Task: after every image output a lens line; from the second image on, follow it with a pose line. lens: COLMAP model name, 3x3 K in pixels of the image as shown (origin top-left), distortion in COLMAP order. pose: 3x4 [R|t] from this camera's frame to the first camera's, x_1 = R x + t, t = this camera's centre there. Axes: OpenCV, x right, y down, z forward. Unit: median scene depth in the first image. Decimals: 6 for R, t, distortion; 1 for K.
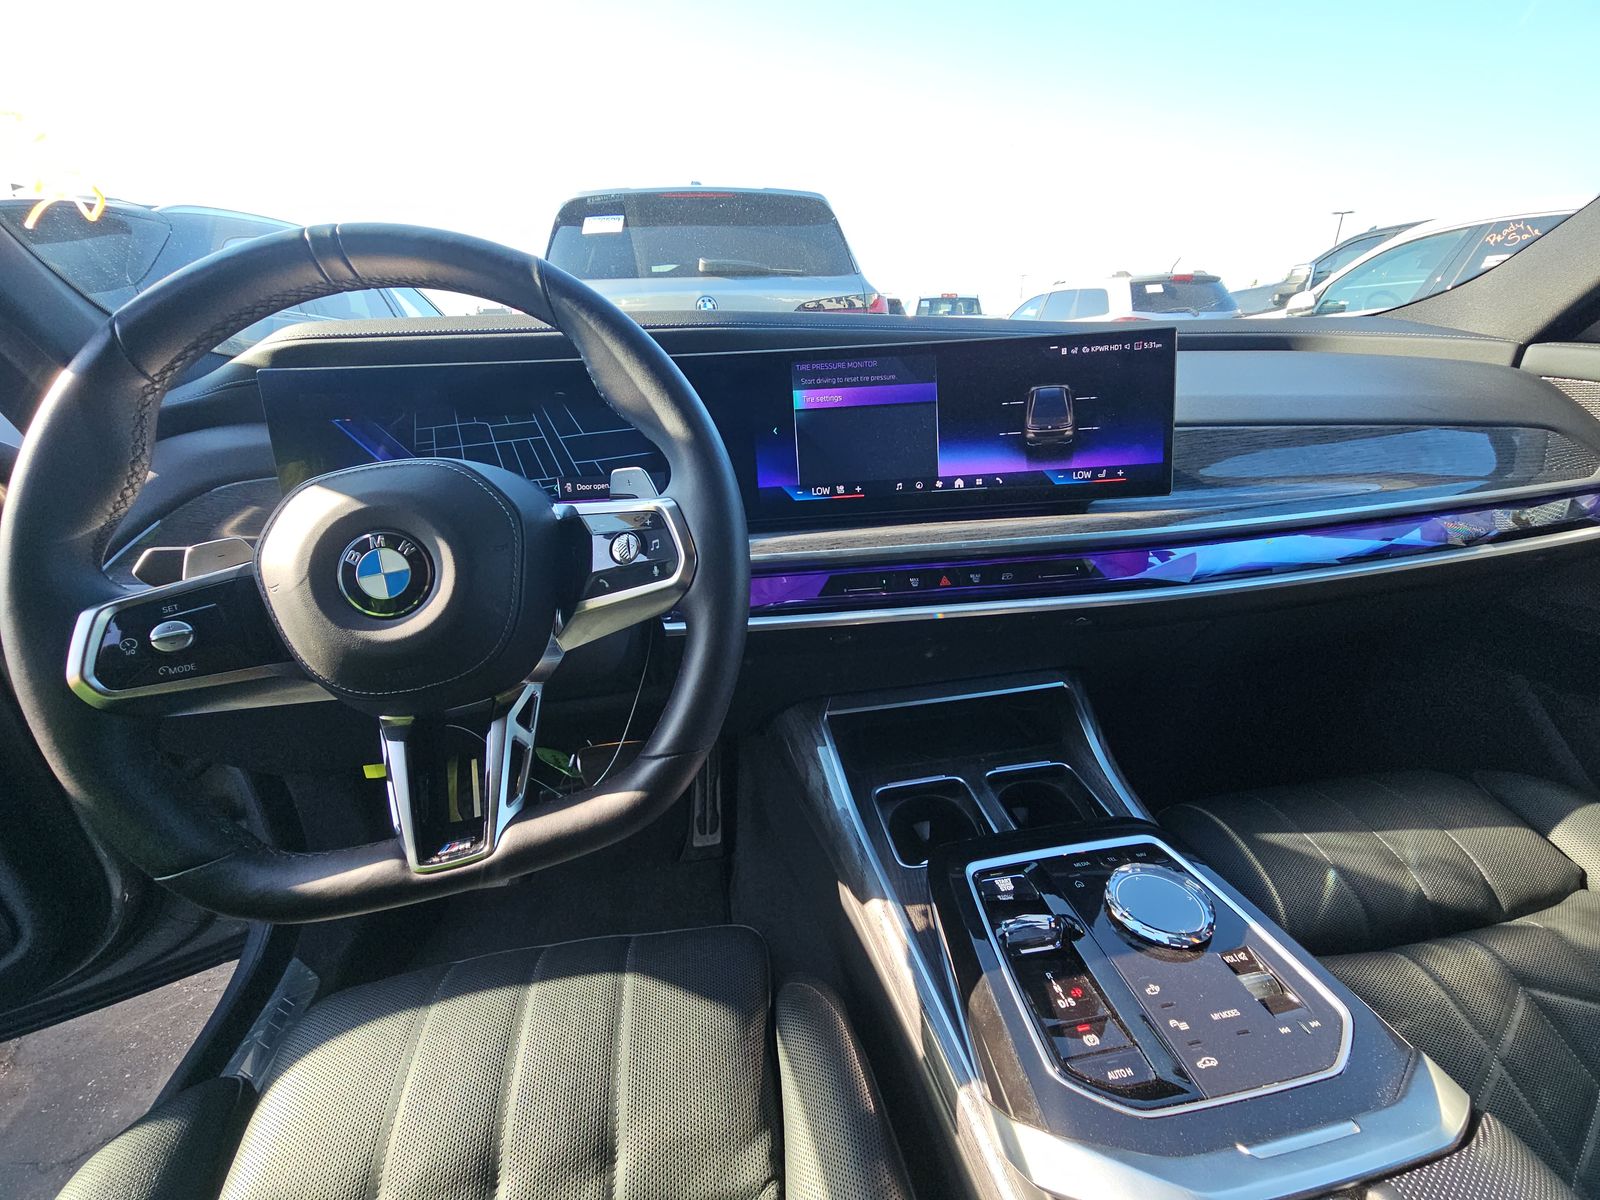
lens RADIAL K [[649.3, 0, 791.8], [0, 649.3, 609.8], [0, 0, 1]] dist [0.005812, -0.005913]
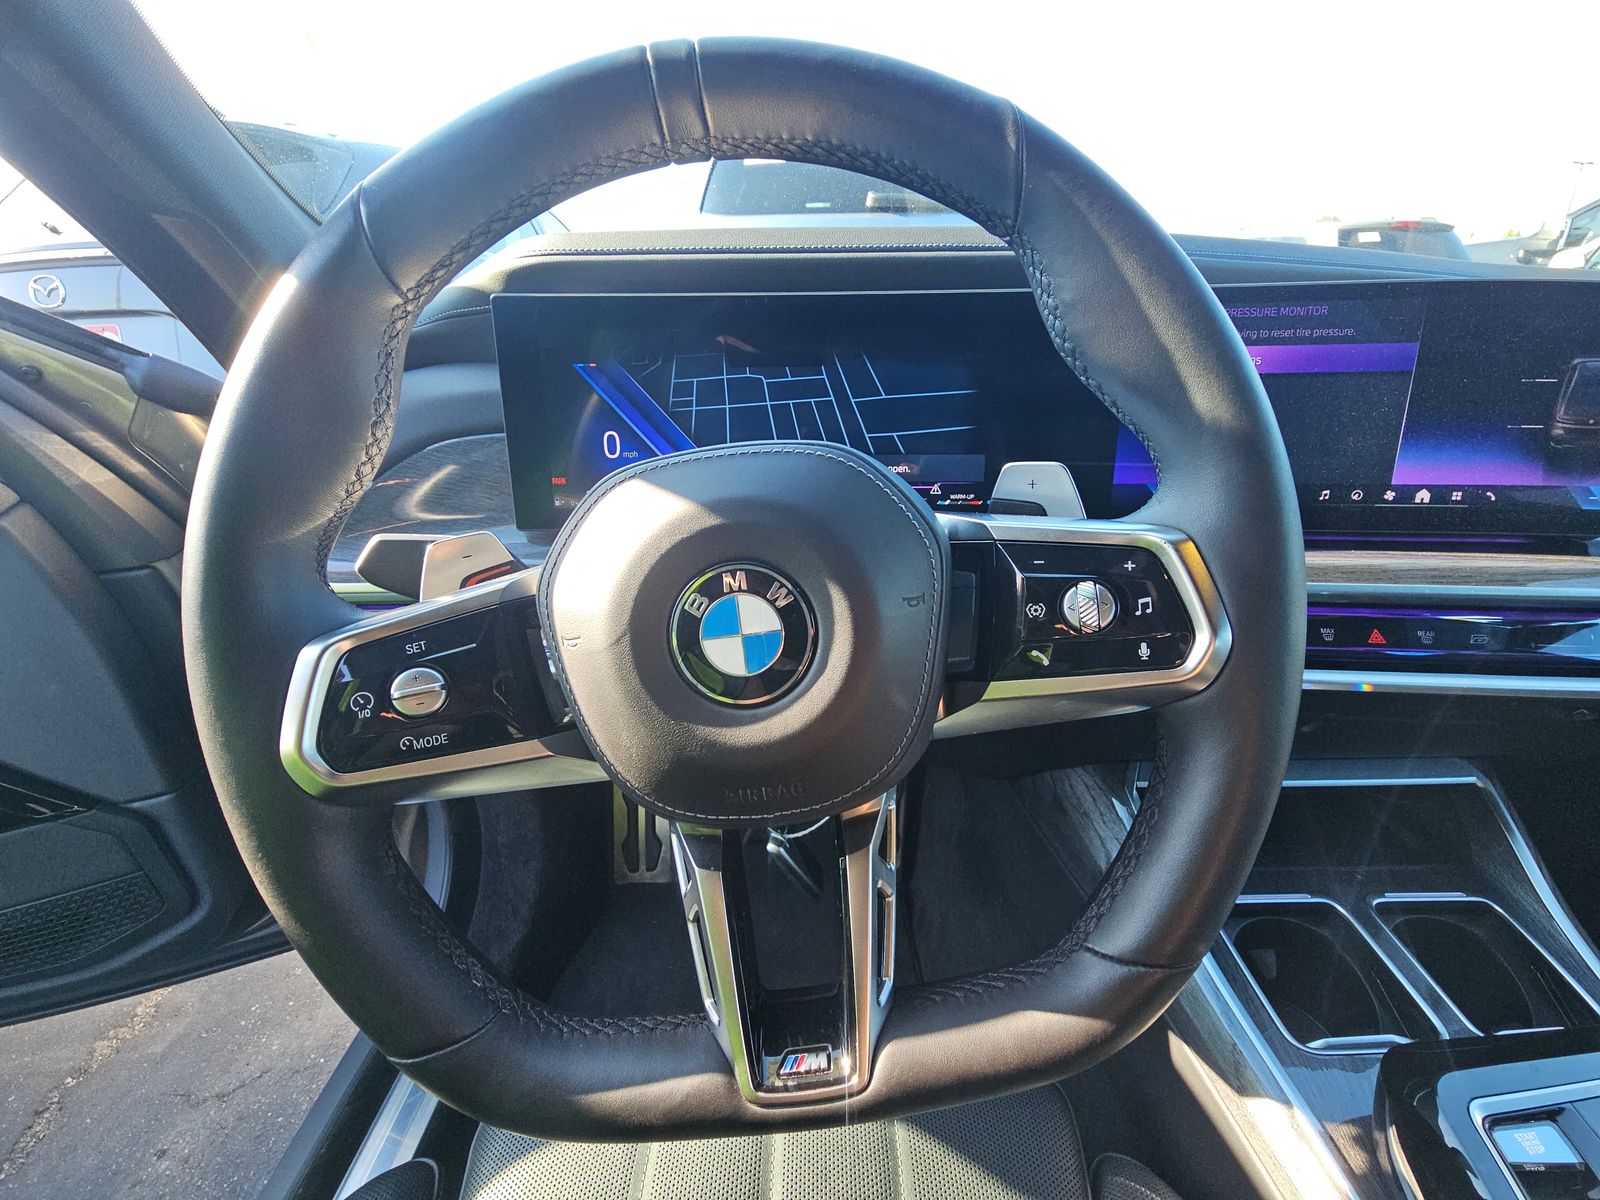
lens RADIAL K [[649.3, 0, 795.3], [0, 649.3, 608.6], [0, 0, 1]] dist [0.005812, -0.005913]
pose [[0.985325, 0.094431, -0.142186, -0.456921], [-0.084913, 0.993812, 0.071601, -0.118137], [0.148068, -0.058477, 0.987247, 0.378335]]
